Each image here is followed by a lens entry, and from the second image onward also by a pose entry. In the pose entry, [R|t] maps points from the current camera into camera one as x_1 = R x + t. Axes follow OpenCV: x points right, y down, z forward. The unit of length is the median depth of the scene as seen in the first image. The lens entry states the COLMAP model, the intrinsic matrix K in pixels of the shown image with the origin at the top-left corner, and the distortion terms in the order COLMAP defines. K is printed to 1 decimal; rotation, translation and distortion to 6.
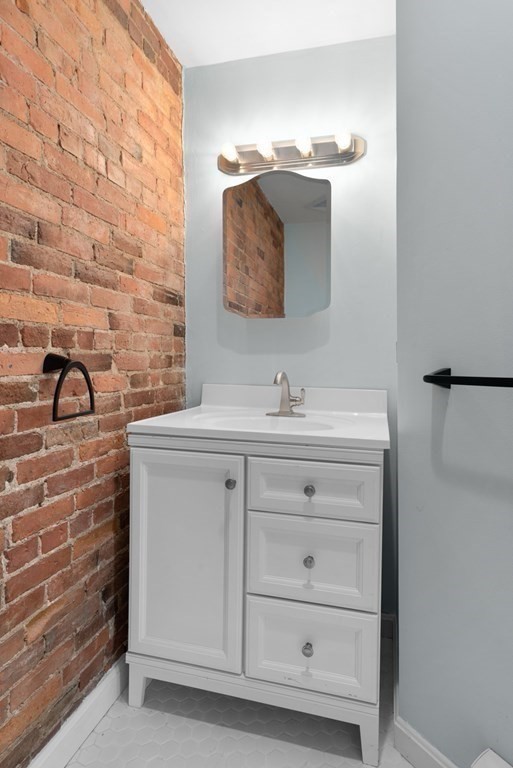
lens RADIAL K [[387.3, 0, 257.7], [0, 387.3, 368.0], [0, 0, 1]] dist [0.016223, -0.000732]
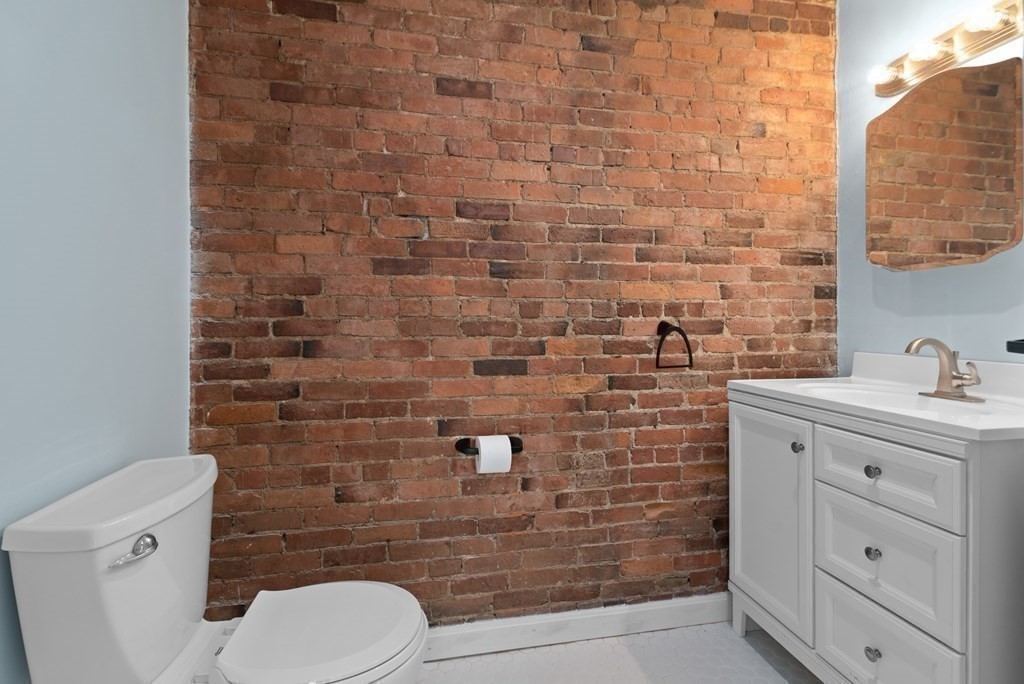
lens RADIAL K [[467.6, 0, 512.6], [0, 467.6, 324.6], [0, 0, 1]] dist [-0.000147, -0.000047]
pose [[0.413901, -0.011606, -0.910248, 0.667783], [-0.012184, 0.999759, -0.018287, 0.011361], [0.910240, 0.018660, 0.413660, -0.159202]]
